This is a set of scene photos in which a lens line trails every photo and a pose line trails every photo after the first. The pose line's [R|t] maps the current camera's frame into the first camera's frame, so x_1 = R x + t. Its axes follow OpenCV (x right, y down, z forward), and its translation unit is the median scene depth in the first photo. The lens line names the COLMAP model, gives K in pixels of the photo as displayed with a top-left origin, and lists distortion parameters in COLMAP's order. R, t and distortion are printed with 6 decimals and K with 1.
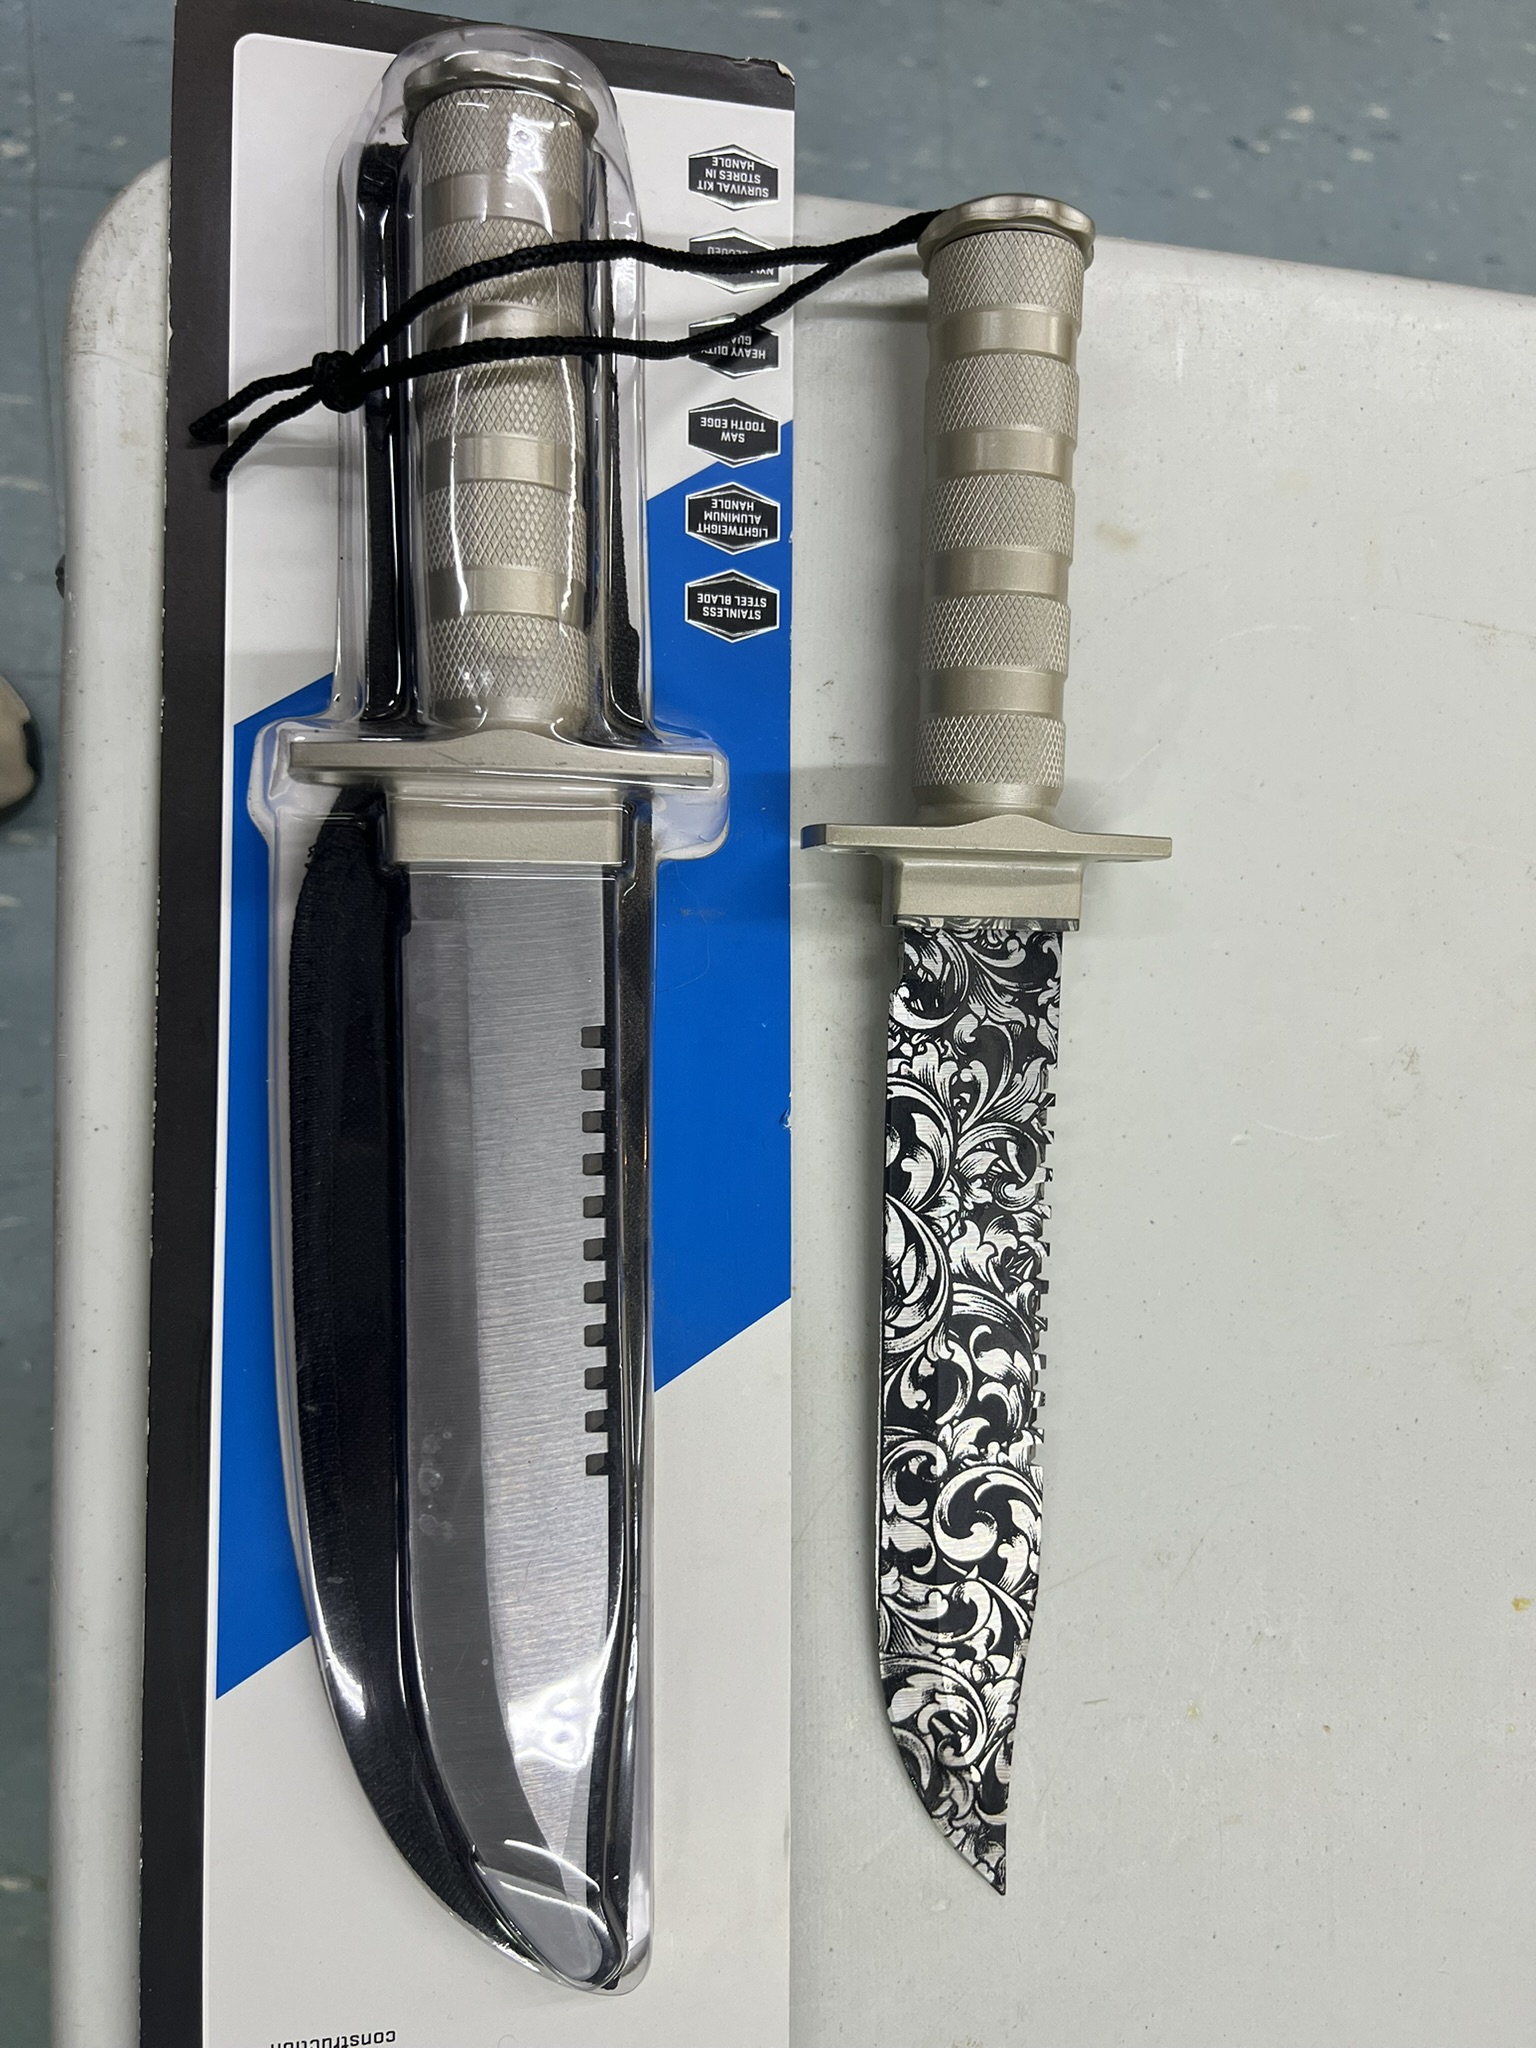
lens RADIAL K [[1541.1, 0, 769.0], [0, 1541.1, 1026.1], [0, 0, 1]] dist [0.008126, -0.014541]
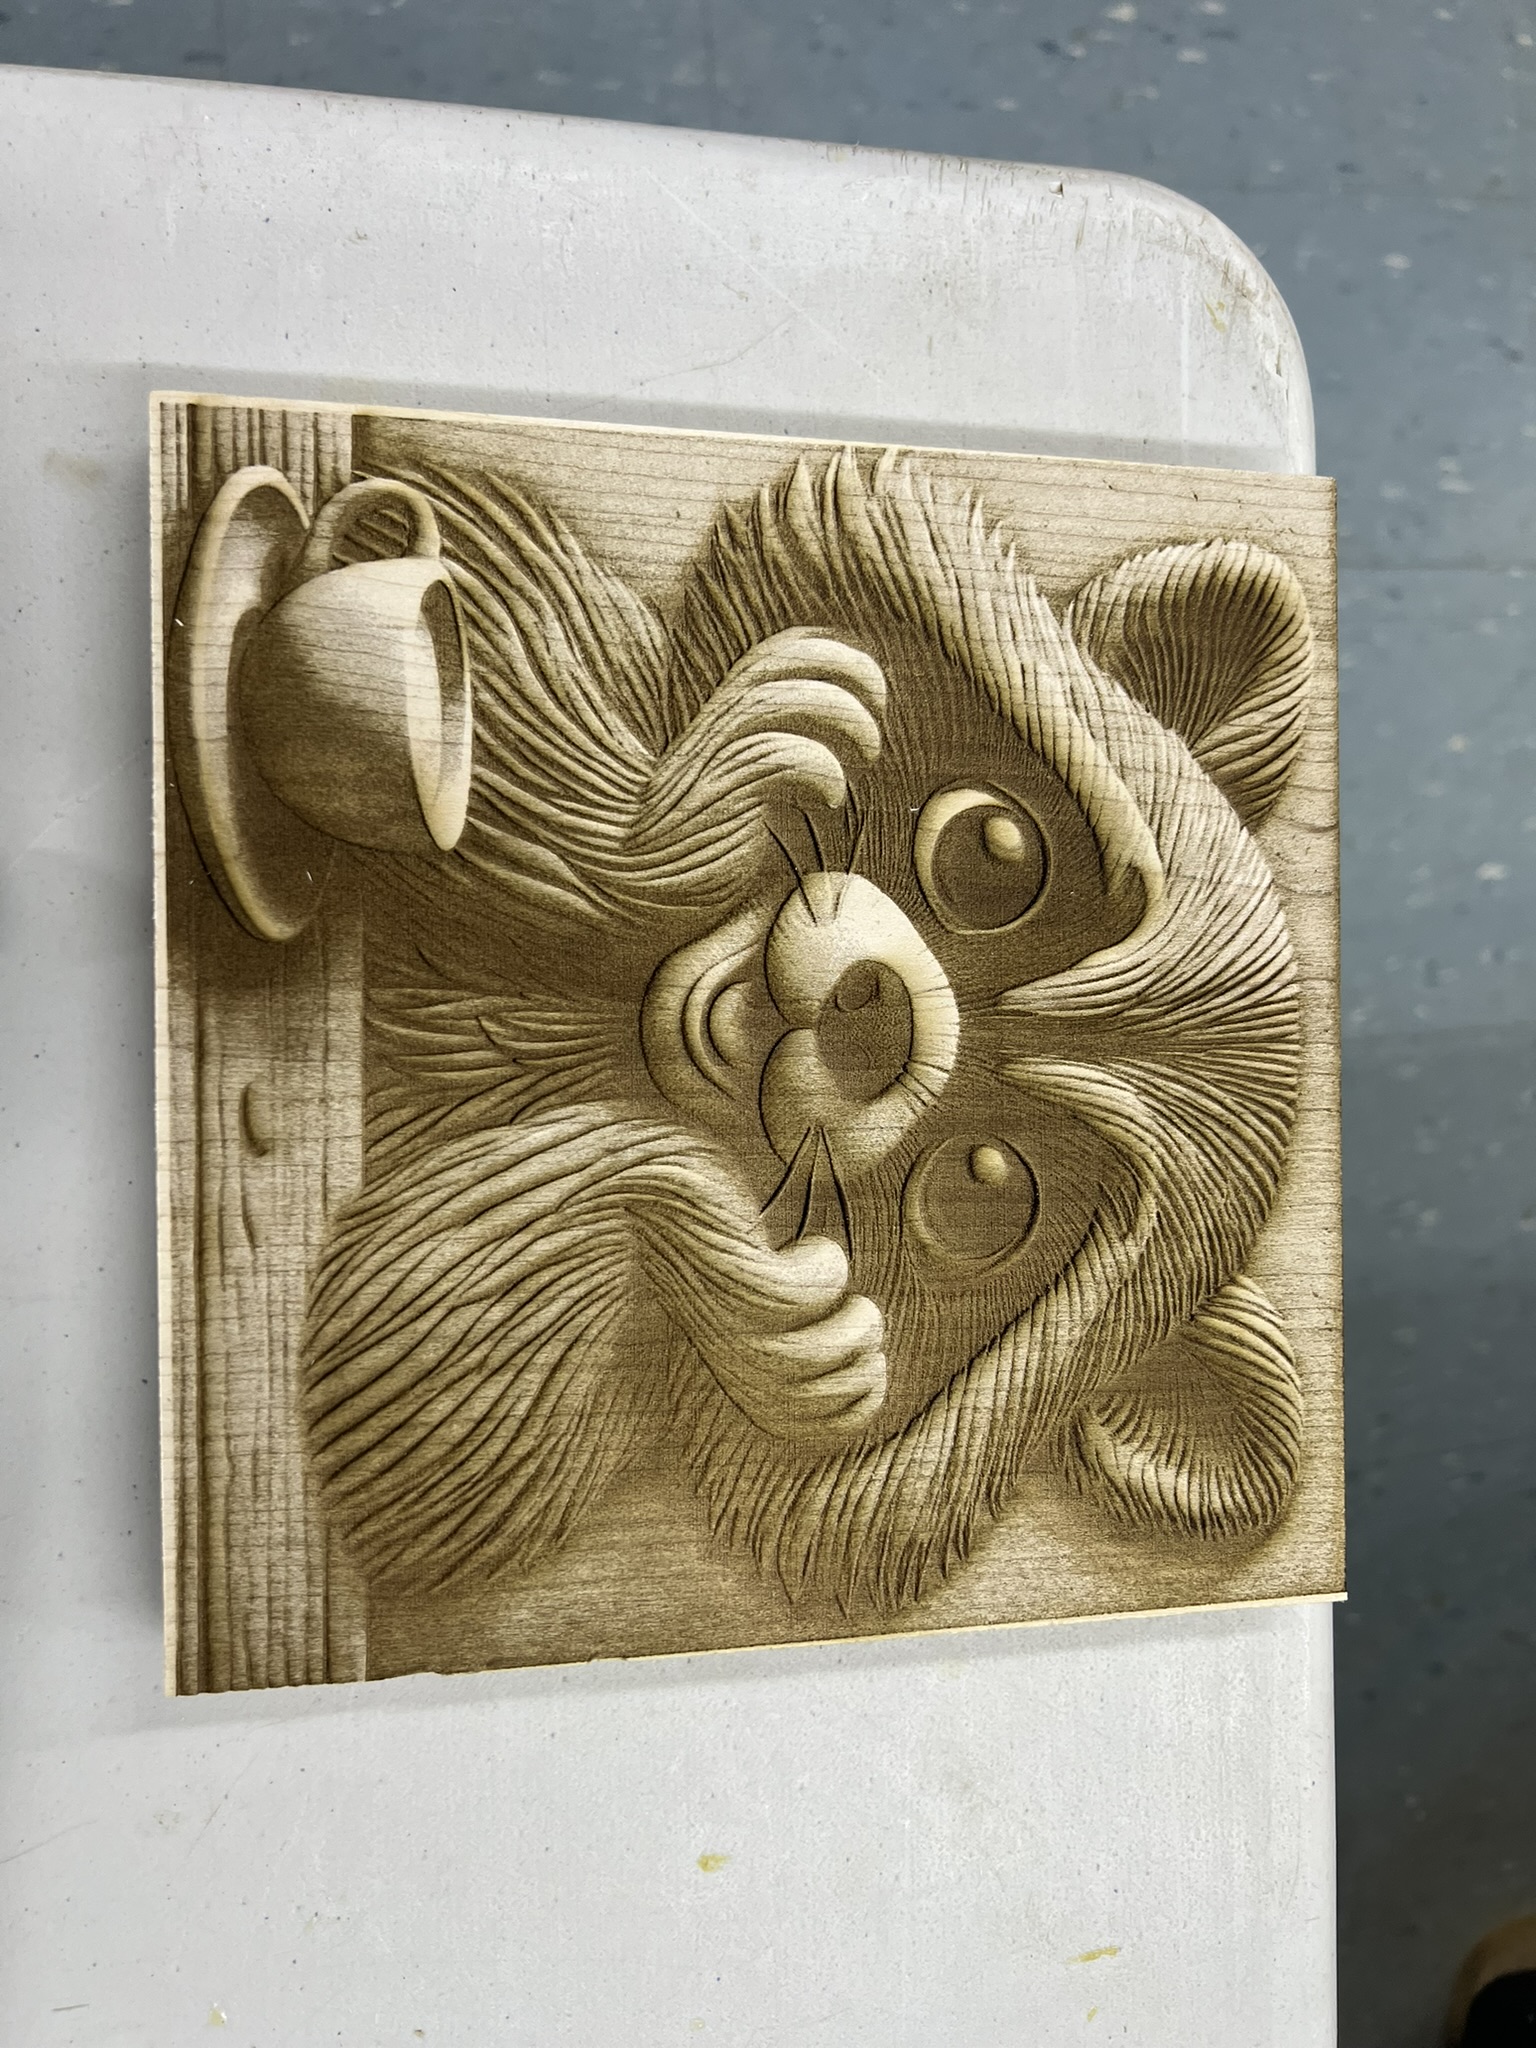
lens RADIAL K [[1541.1, 0, 768.1], [0, 1541.1, 1025.0], [0, 0, 1]] dist [0.008126, -0.014541]
pose [[0.998967, -0.012362, -0.043730, 0.553341], [0.013181, 0.999742, 0.018483, -0.053640], [0.043490, -0.019040, 0.998872, 0.245796]]
